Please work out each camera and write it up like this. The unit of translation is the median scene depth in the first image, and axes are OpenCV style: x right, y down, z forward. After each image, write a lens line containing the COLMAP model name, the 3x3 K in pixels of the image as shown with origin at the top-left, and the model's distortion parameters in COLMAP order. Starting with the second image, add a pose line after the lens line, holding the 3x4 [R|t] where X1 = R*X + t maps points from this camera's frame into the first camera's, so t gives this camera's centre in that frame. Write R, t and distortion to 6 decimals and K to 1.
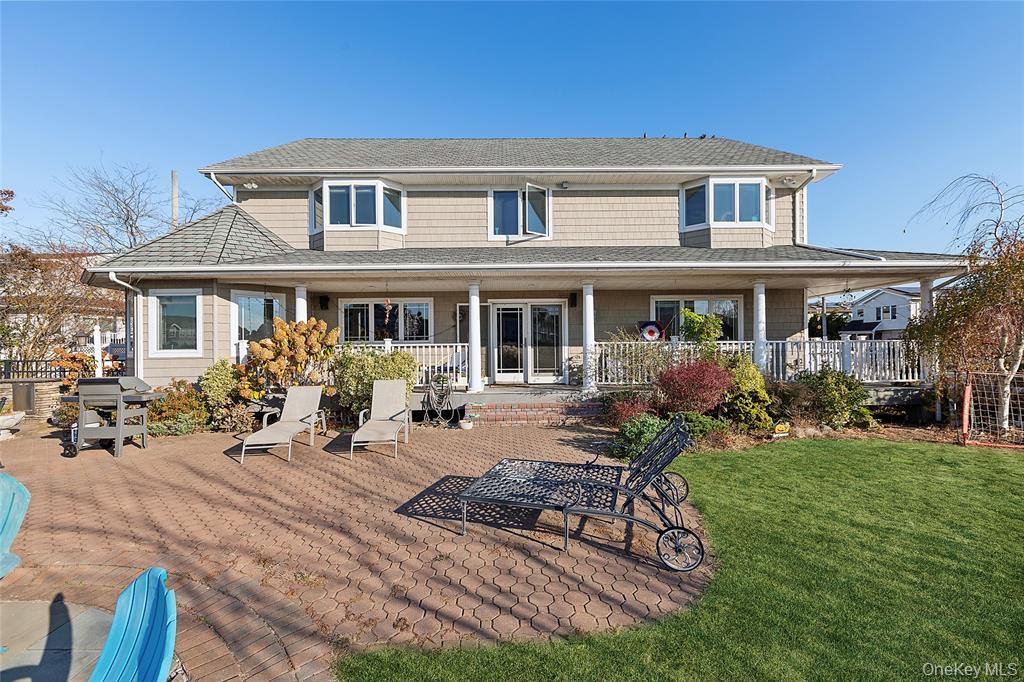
lens RADIAL K [[468.4, 0, 508.3], [0, 468.4, 352.8], [0, 0, 1]] dist [-0.000813, -0.000531]
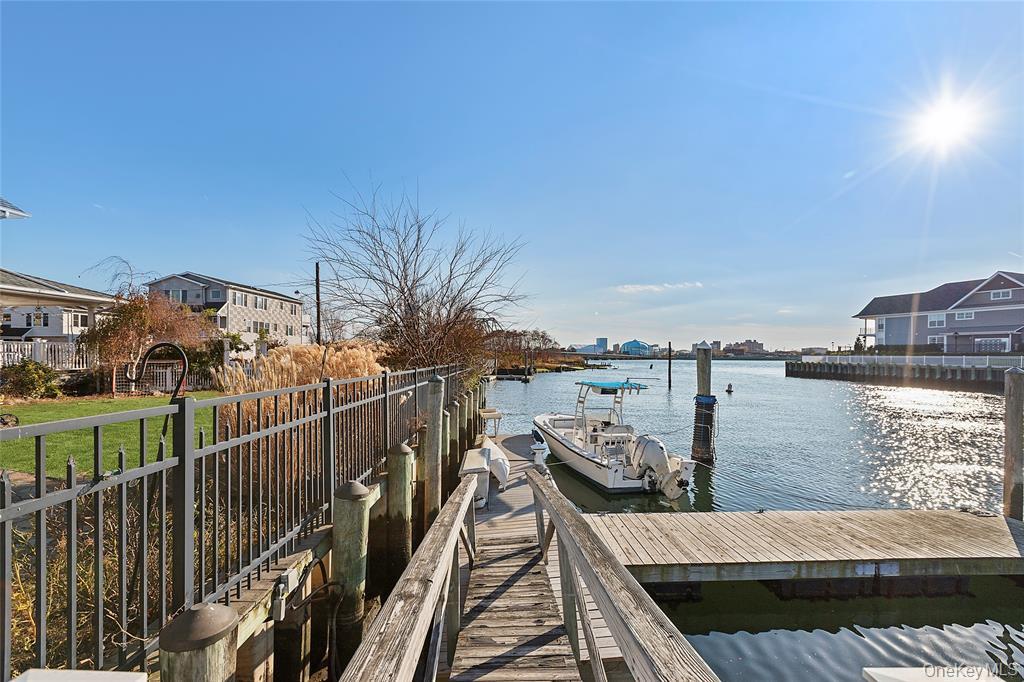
lens RADIAL K [[468.4, 0, 508.3], [0, 468.4, 352.8], [0, 0, 1]] dist [-0.000813, -0.000531]
pose [[0.089601, 0.013739, 0.995883, -0.694764], [0.004962, 0.999886, -0.014241, 0.041563], [-0.995965, 0.006218, 0.089523, -0.687262]]
